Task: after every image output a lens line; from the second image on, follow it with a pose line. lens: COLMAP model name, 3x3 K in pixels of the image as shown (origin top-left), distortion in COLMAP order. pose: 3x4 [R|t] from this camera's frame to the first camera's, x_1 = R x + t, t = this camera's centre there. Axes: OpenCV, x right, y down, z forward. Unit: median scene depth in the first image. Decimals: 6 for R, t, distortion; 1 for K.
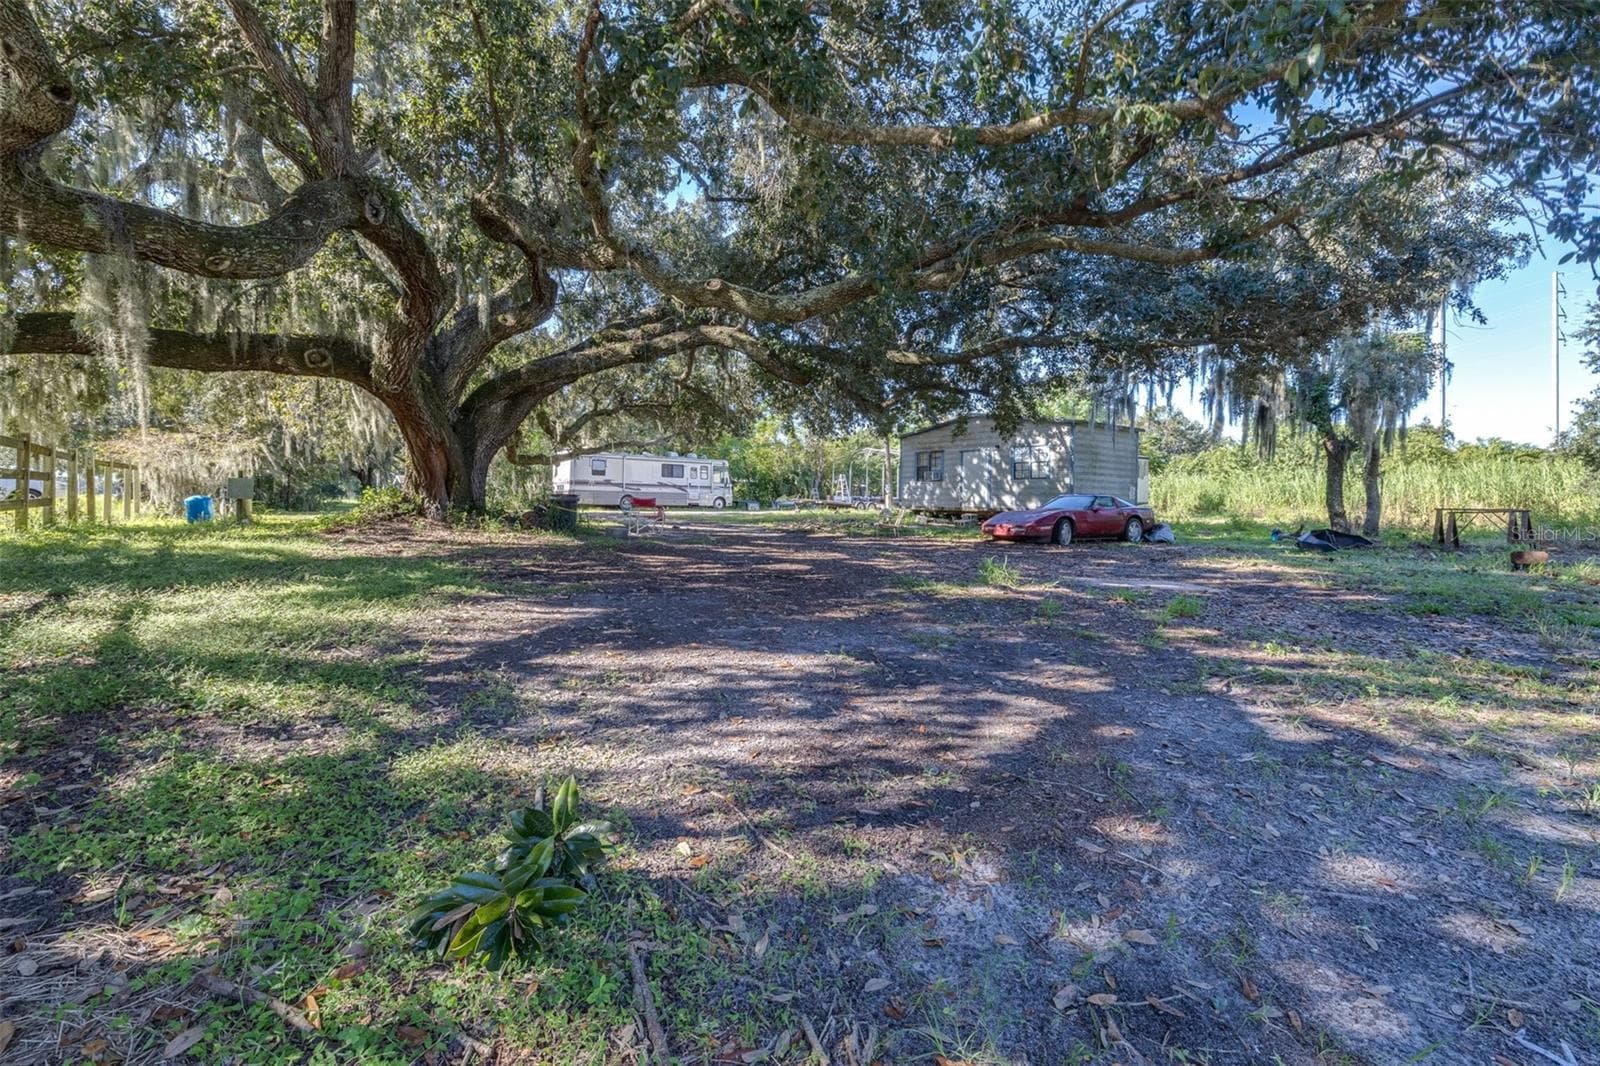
lens RADIAL K [[681.2, 0, 812.1], [0, 681.2, 530.9], [0, 0, 1]] dist [-0.003736, 0.000992]
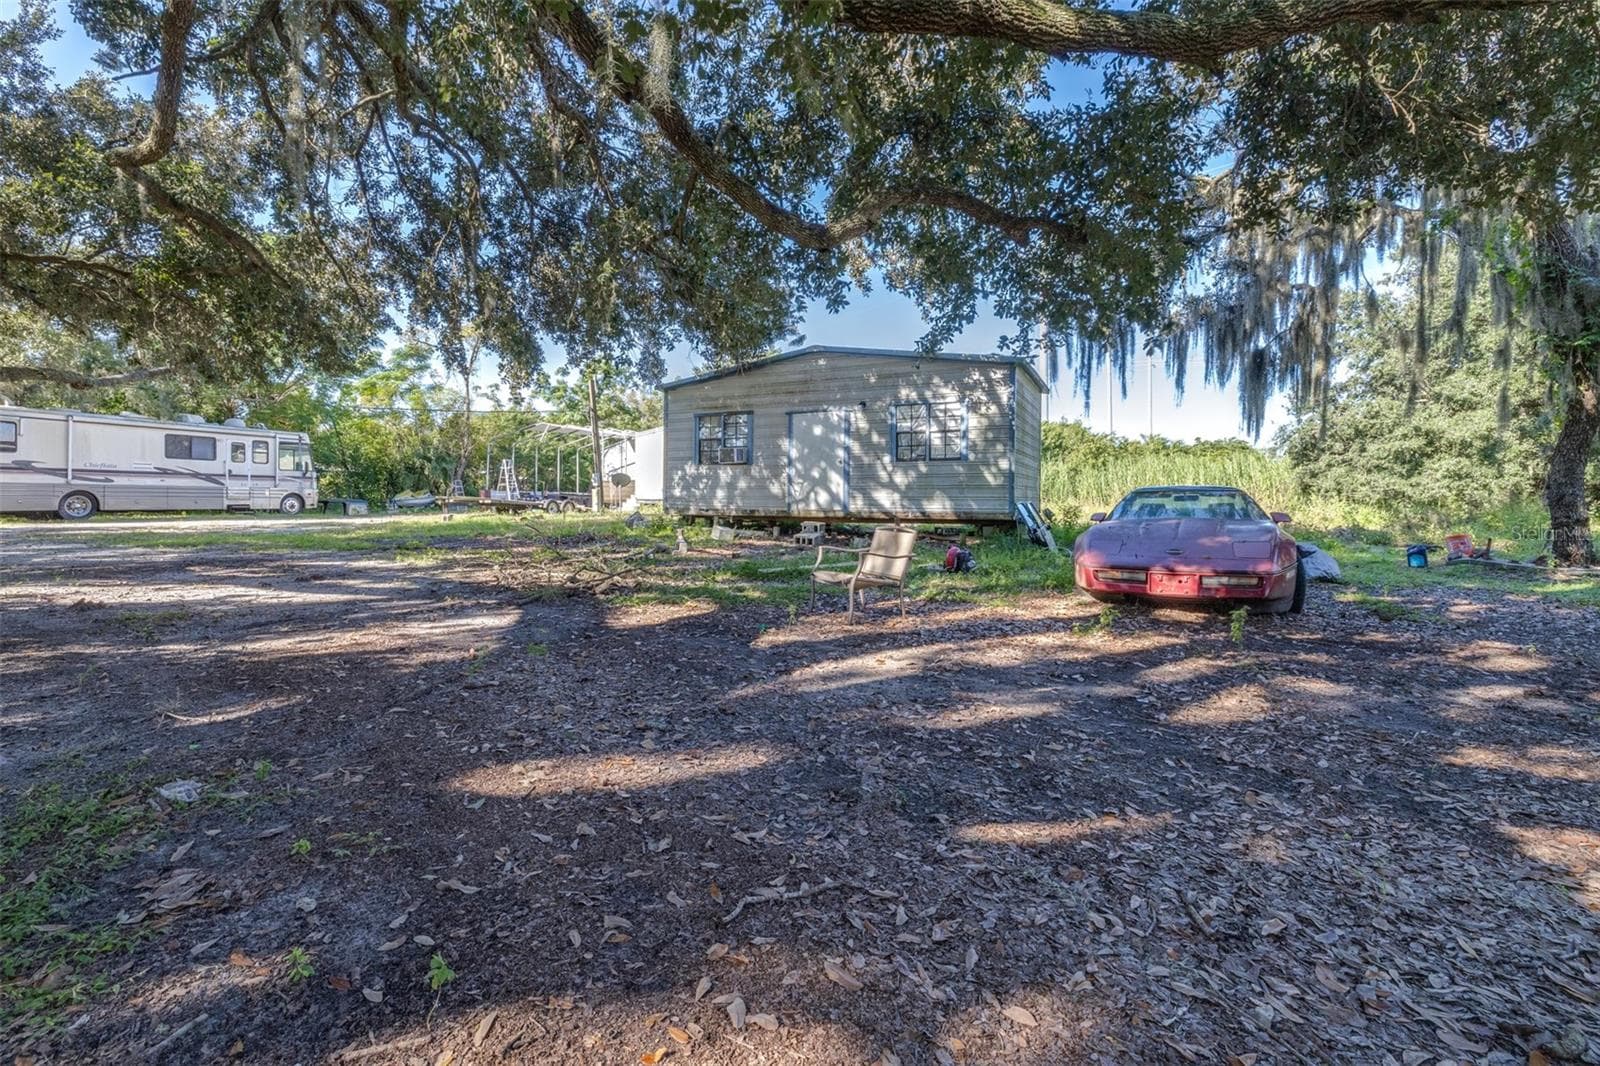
lens RADIAL K [[681.2, 0, 772.2], [0, 681.2, 513.4], [0, 0, 1]] dist [-0.003736, 0.000992]
pose [[0.891177, -0.019478, 0.453236, -0.056444], [0.027090, 0.999580, -0.010308, -0.026664], [-0.452845, 0.021464, 0.891331, 0.493220]]
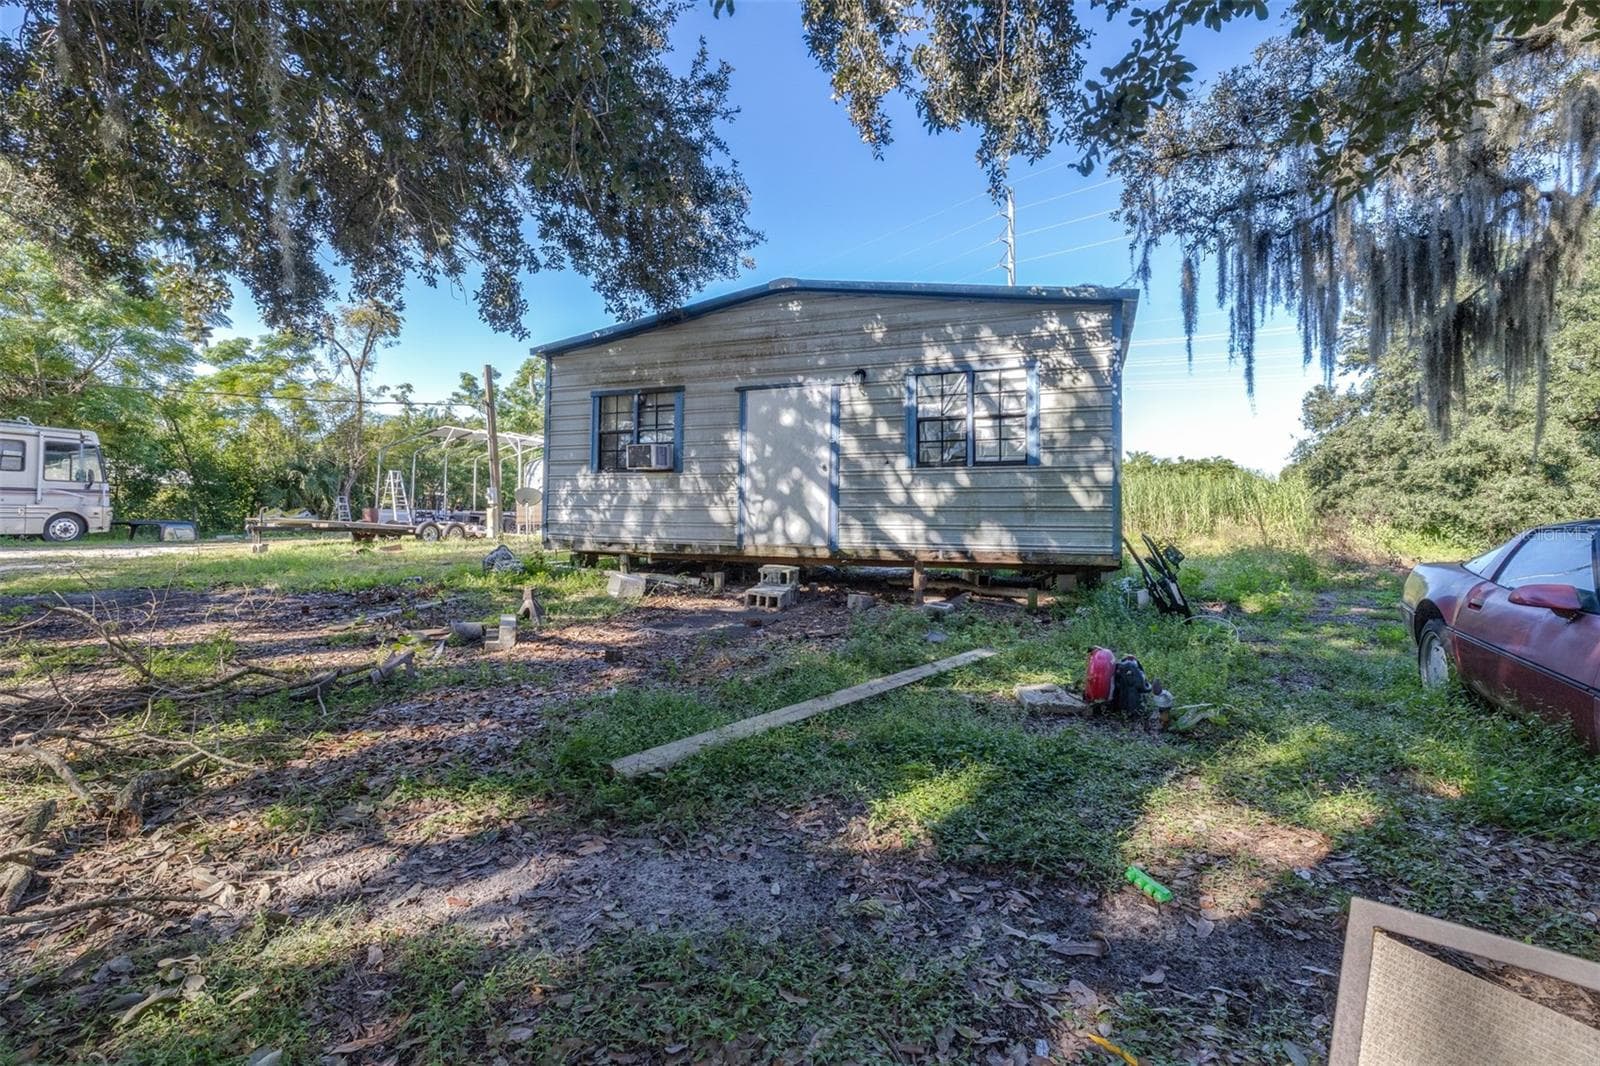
lens RADIAL K [[681.2, 0, 800.2], [0, 681.2, 502.0], [0, 0, 1]] dist [-0.003736, 0.000992]
pose [[0.845236, 0.004534, 0.534375, 0.054591], [0.027313, 0.998291, -0.051672, -0.038990], [-0.533696, 0.058271, 0.843667, 0.683942]]
